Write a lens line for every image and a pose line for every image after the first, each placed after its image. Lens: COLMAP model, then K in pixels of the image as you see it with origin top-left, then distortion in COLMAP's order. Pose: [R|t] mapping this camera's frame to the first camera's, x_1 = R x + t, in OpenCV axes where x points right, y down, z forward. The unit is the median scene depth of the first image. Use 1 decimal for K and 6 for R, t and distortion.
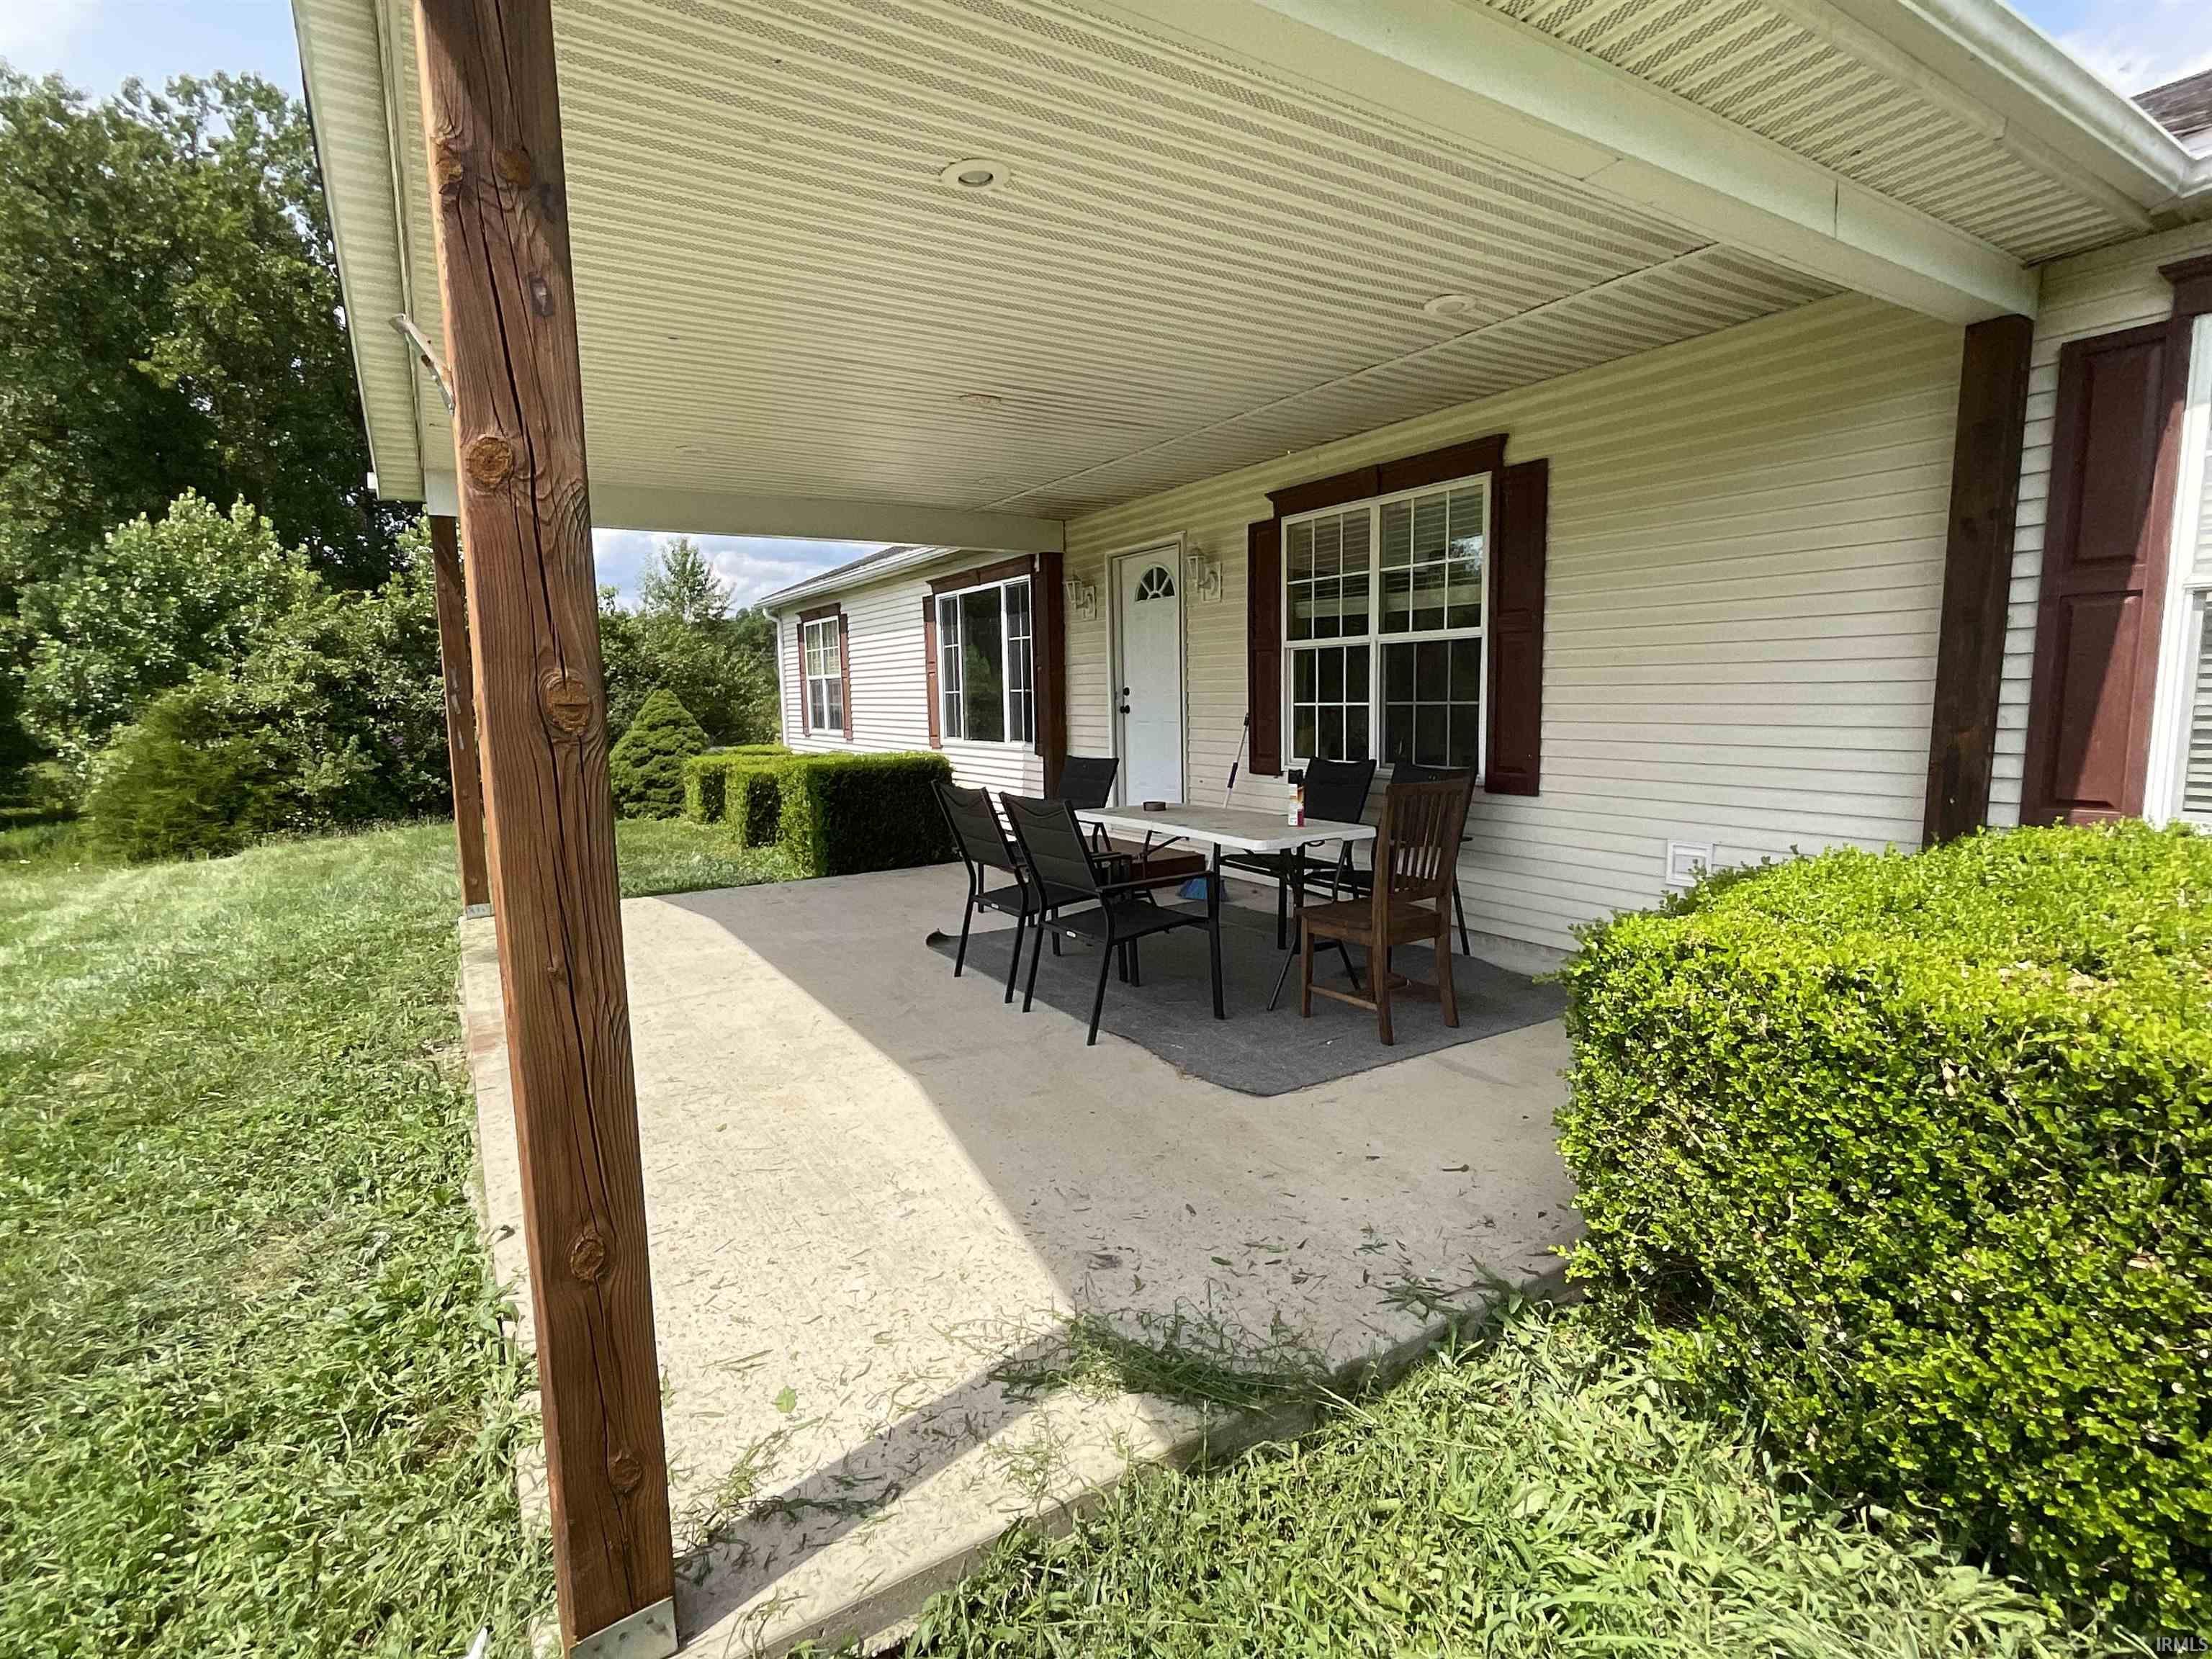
lens RADIAL K [[1034.3, 0, 1104.4], [0, 1034.3, 829.2], [0, 0, 1]] dist [-0.000299, -0.000020]
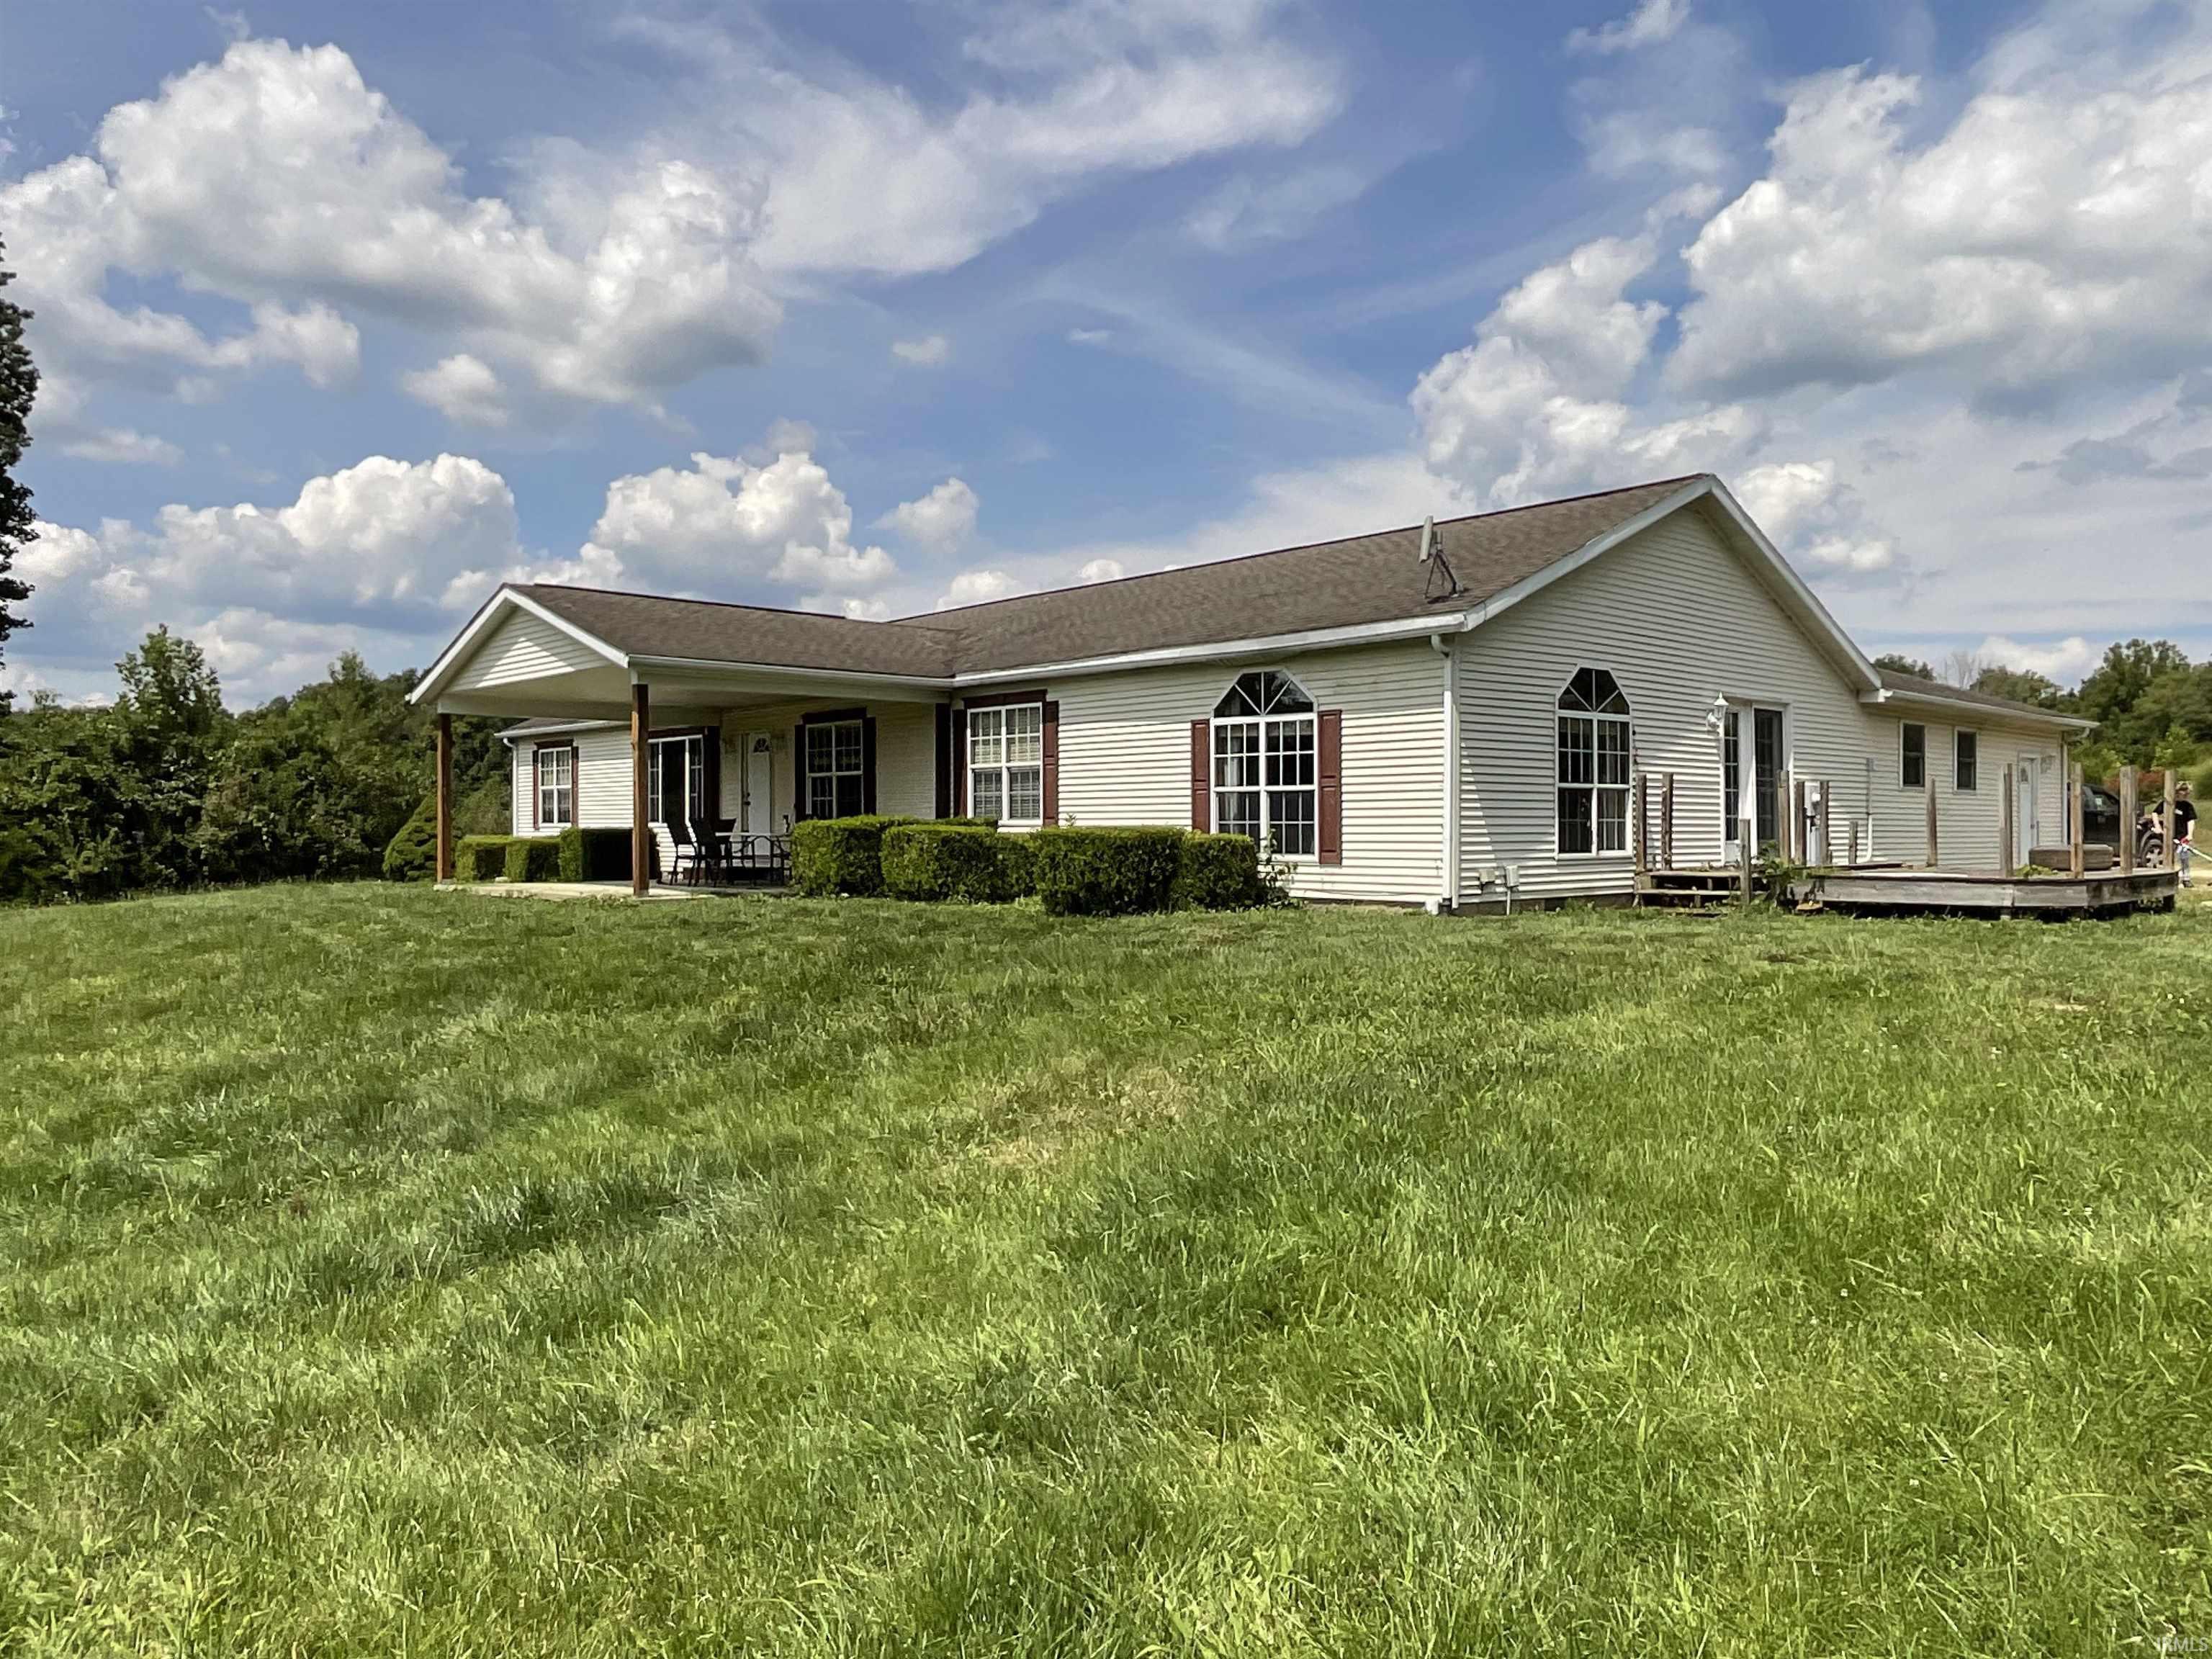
lens RADIAL K [[1536.5, 0, 1110.2], [0, 1536.5, 827.7], [0, 0, 1]] dist [0.002082, -0.000152]
pose [[0.983557, 0.018005, 0.179697, 0.107841], [0.006485, 0.990855, -0.134774, 0.206277], [-0.180480, 0.133723, 0.974446, -1.246676]]
